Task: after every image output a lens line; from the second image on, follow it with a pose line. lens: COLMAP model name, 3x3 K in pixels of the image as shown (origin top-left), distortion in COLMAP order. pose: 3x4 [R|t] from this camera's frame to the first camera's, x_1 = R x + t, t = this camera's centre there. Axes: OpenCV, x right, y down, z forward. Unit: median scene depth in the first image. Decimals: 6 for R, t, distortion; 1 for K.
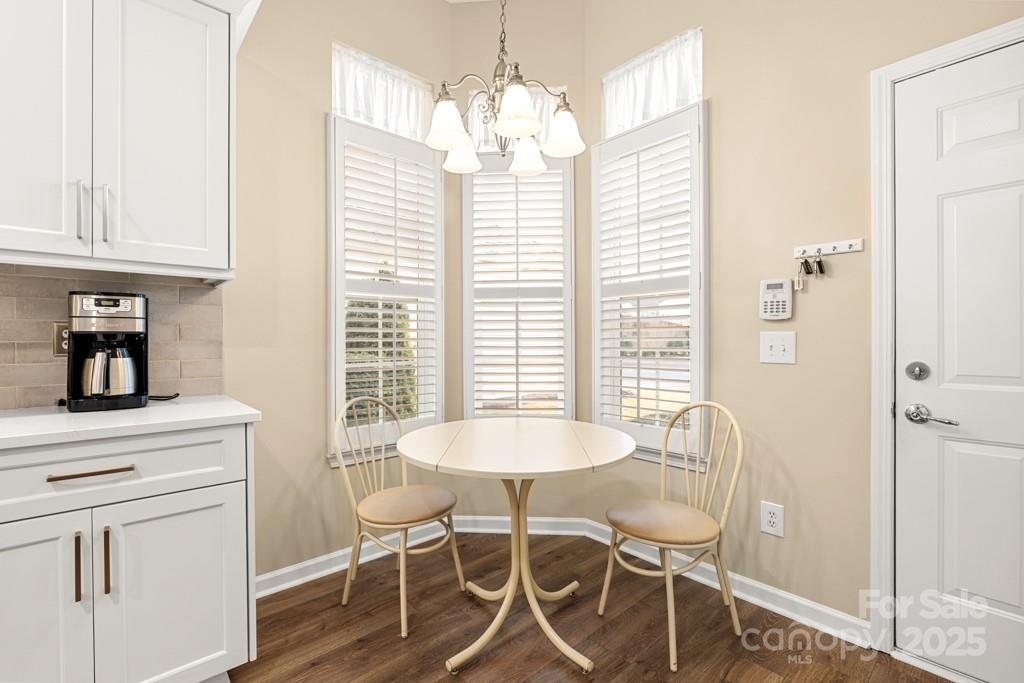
lens RADIAL K [[448.7, 0, 503.7], [0, 448.7, 345.6], [0, 0, 1]] dist [-0.016504, -0.000381]
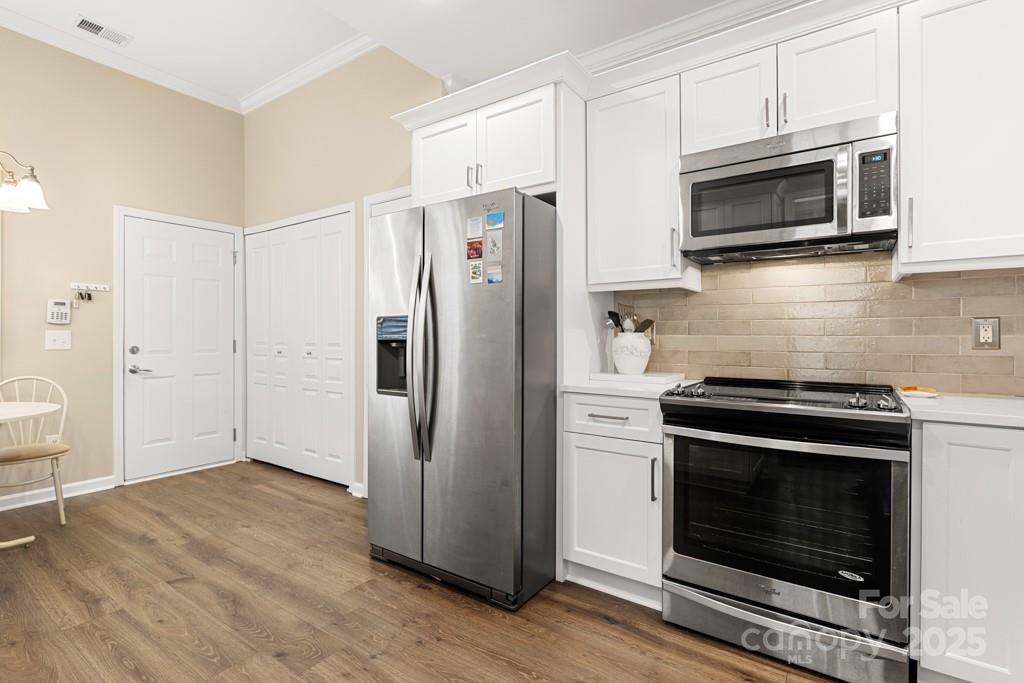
lens RADIAL K [[492.0, 0, 510.4], [0, 492.0, 337.7], [0, 0, 1]] dist [0.002871, 0.000048]
pose [[-0.229432, -0.002293, 0.973322, -0.369664], [0.006591, 0.999971, 0.003910, -0.000189], [-0.973302, 0.007312, -0.229410, -0.053137]]
